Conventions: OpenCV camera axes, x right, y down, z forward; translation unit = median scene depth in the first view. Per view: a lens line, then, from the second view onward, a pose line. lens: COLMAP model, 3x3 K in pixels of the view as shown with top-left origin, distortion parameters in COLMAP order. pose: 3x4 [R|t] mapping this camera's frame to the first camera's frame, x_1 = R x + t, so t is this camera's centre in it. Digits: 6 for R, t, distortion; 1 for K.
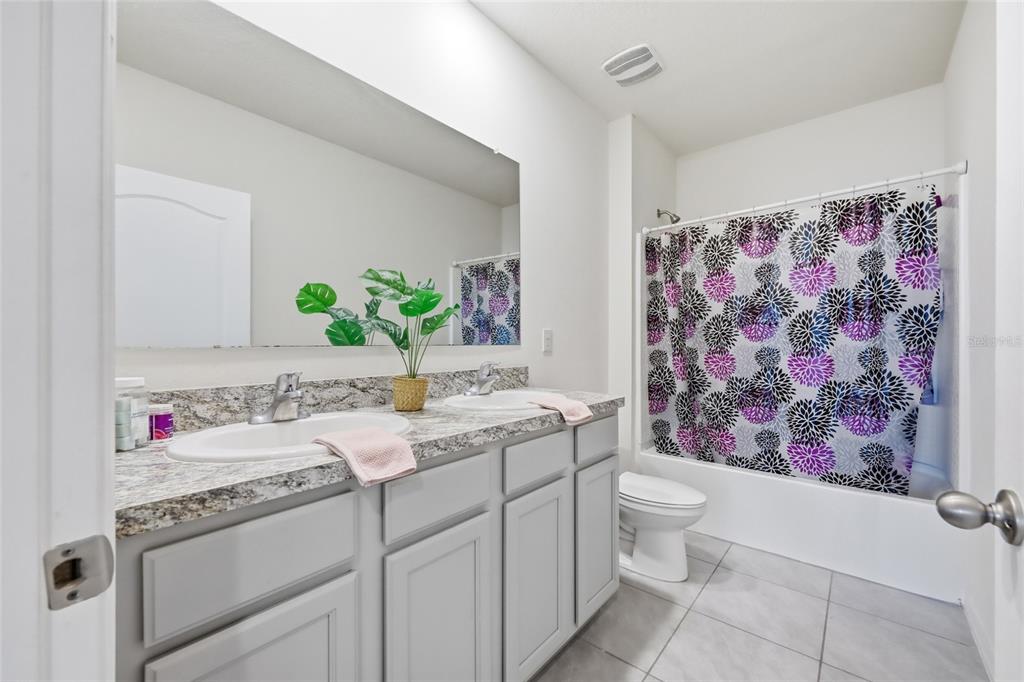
lens RADIAL K [[420.5, 0, 510.2], [0, 420.5, 343.0], [0, 0, 1]] dist [-0.000876, 0.000293]
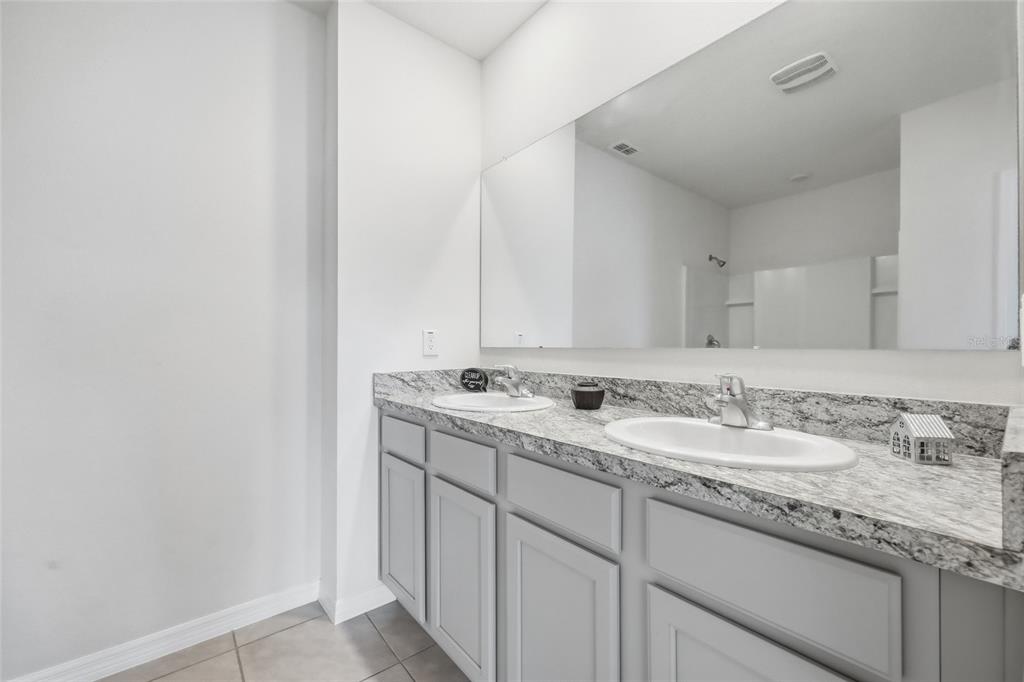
lens RADIAL K [[420.5, 0, 511.6], [0, 420.5, 346.3], [0, 0, 1]] dist [-0.000876, 0.000293]
pose [[-0.180684, -0.001252, -0.983540, 0.544136], [0.000638, 0.999999, -0.001390, 0.002534], [0.983541, -0.000879, -0.180683, 0.672768]]
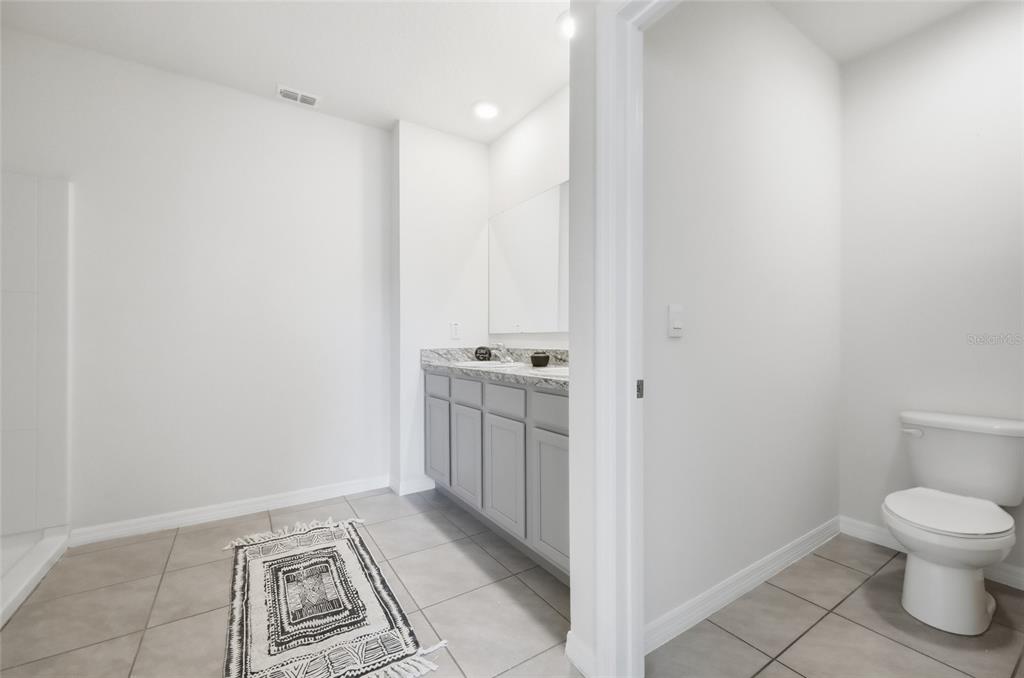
lens RADIAL K [[420.5, 0, 511.8], [0, 420.5, 337.8], [0, 0, 1]] dist [-0.000876, 0.000293]
pose [[-0.282024, -0.002226, -0.959405, 0.956637], [0.006110, 0.999973, -0.004116, 0.021926], [0.959388, -0.007023, -0.282003, 0.896624]]
